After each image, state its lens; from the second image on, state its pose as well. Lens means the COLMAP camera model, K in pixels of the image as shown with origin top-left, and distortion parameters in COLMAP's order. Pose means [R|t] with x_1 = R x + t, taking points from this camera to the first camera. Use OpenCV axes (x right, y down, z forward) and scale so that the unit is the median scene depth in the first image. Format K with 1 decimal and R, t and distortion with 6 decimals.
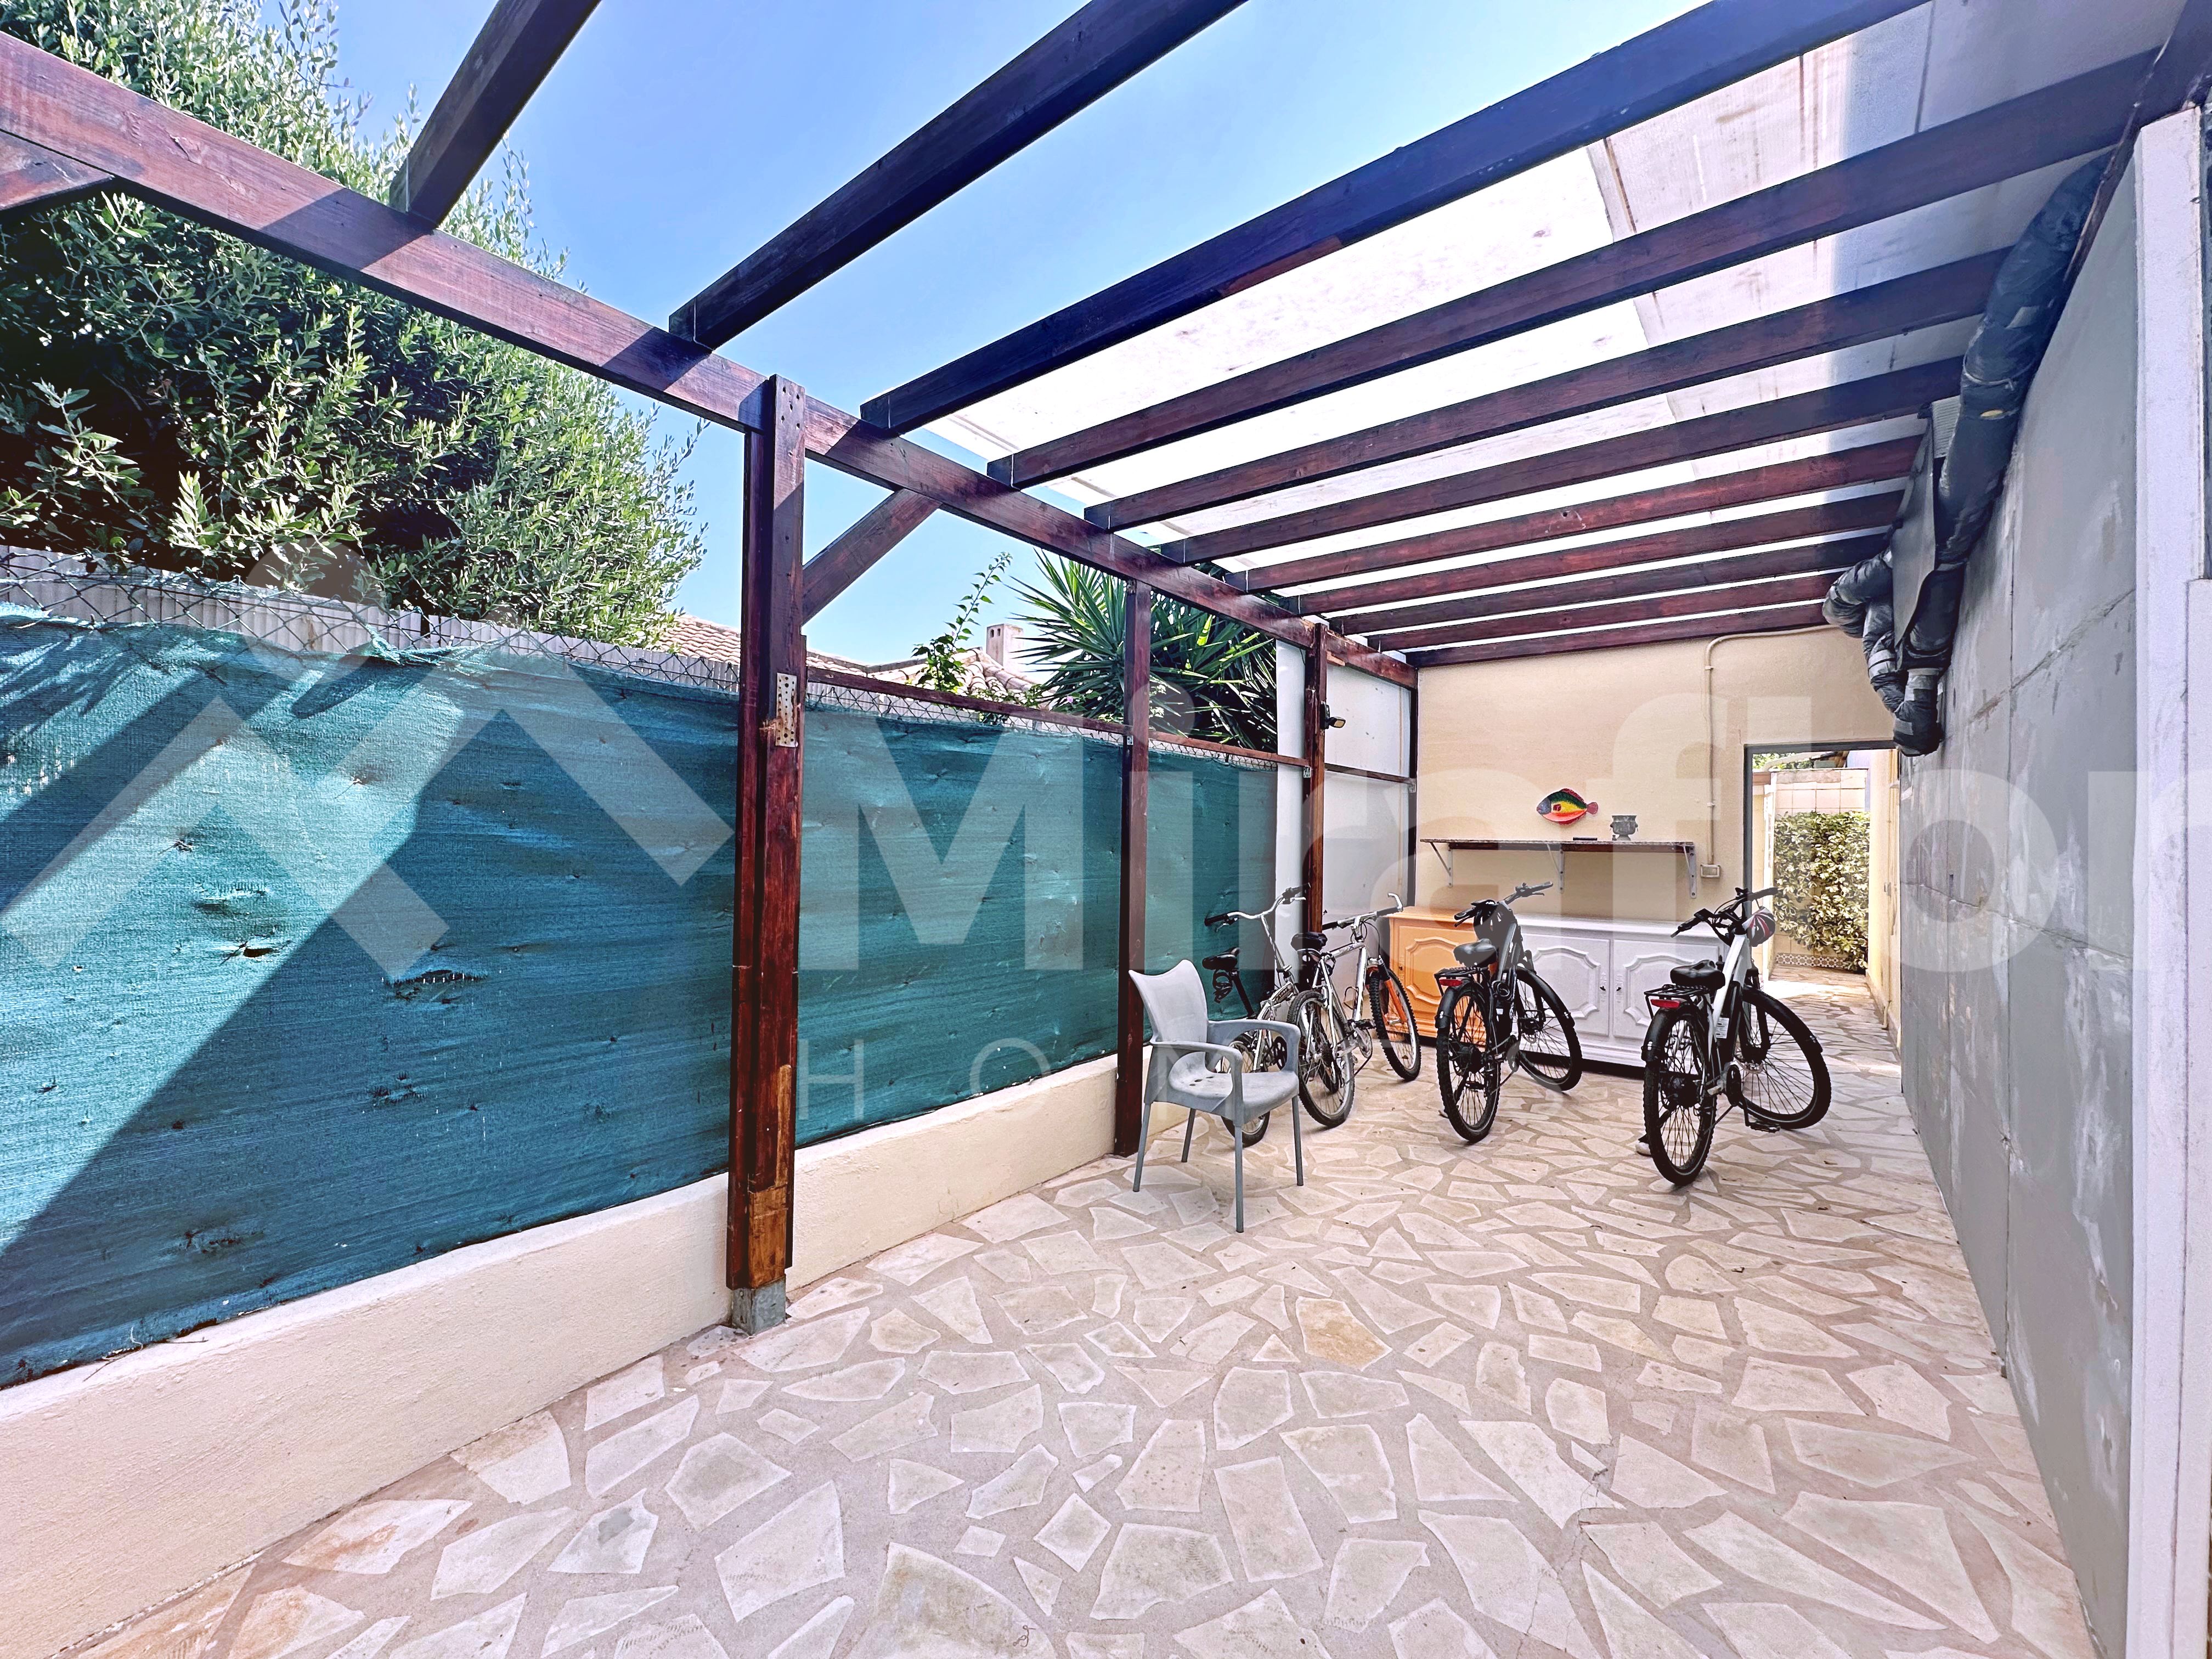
lens RADIAL K [[883.6, 0, 1102.6], [0, 883.6, 828.1], [0, 0, 1]] dist [-0.003191, 0.000196]
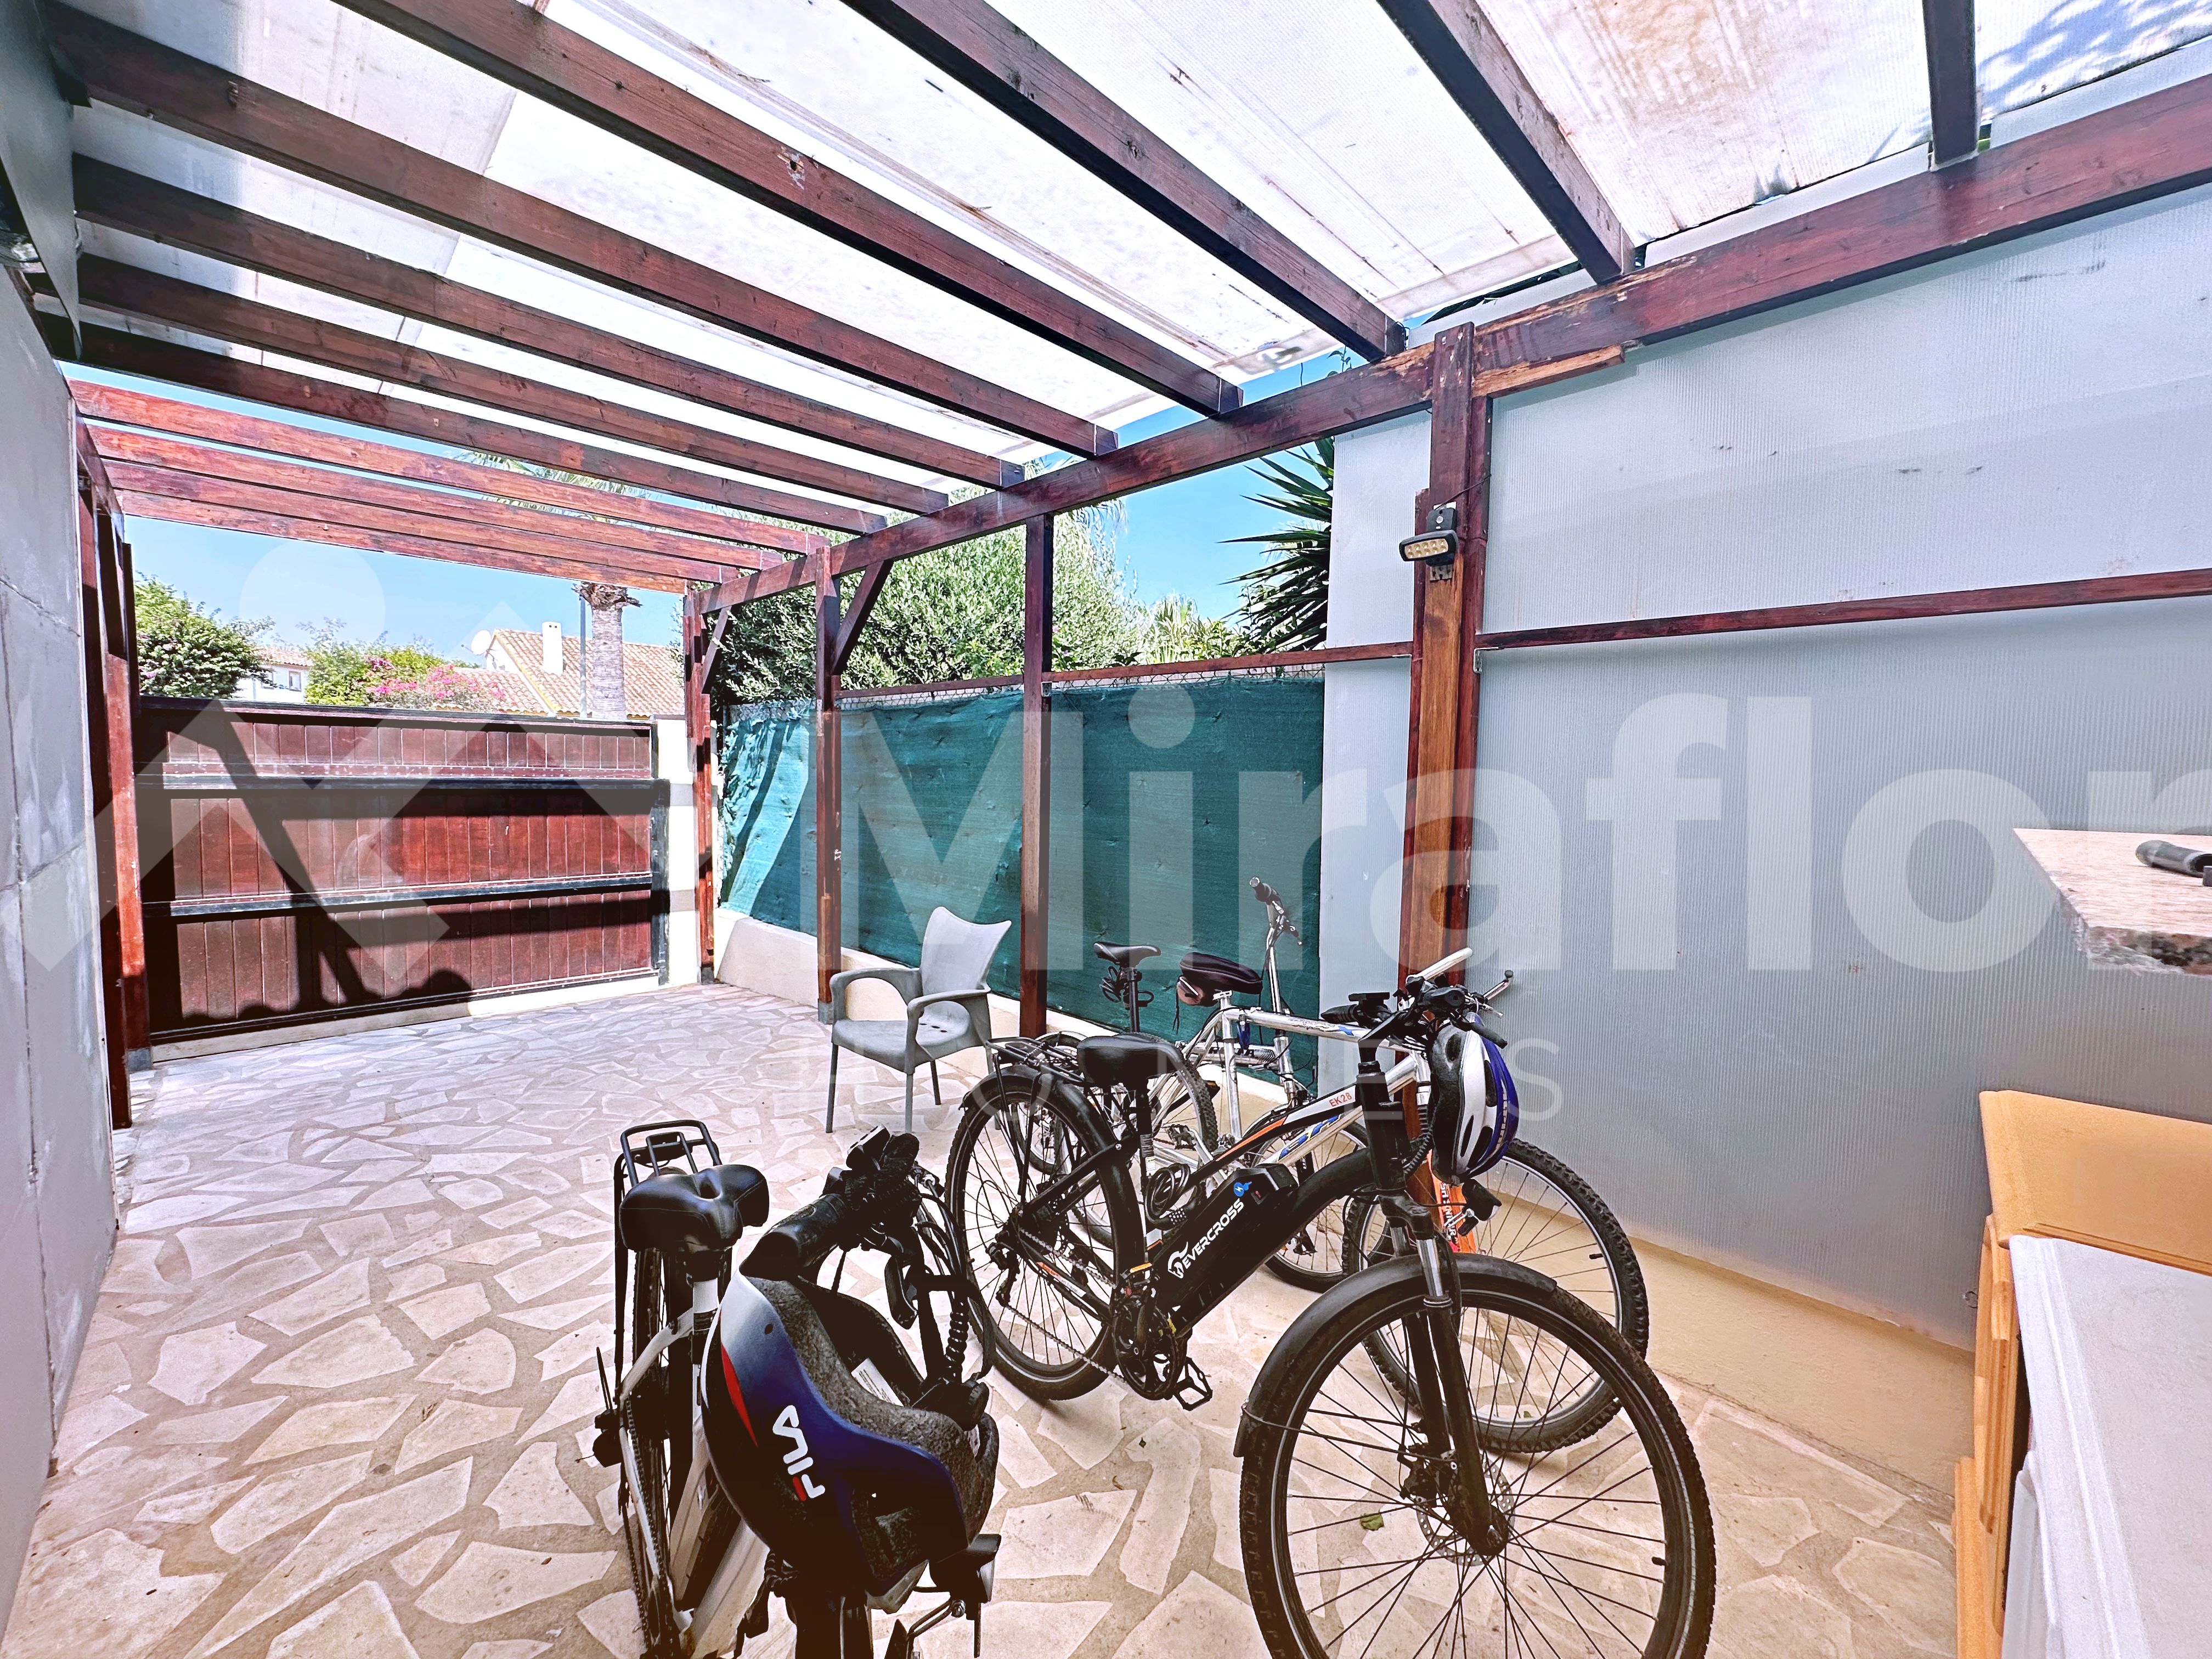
lens RADIAL K [[883.6, 0, 1102.6], [0, 883.6, 828.1], [0, 0, 1]] dist [-0.003191, 0.000196]
pose [[-0.118191, 0.049481, -0.991757, 1.616302], [-0.007566, 0.998684, 0.050729, 0.009376], [0.992962, 0.013499, -0.117661, 1.956129]]
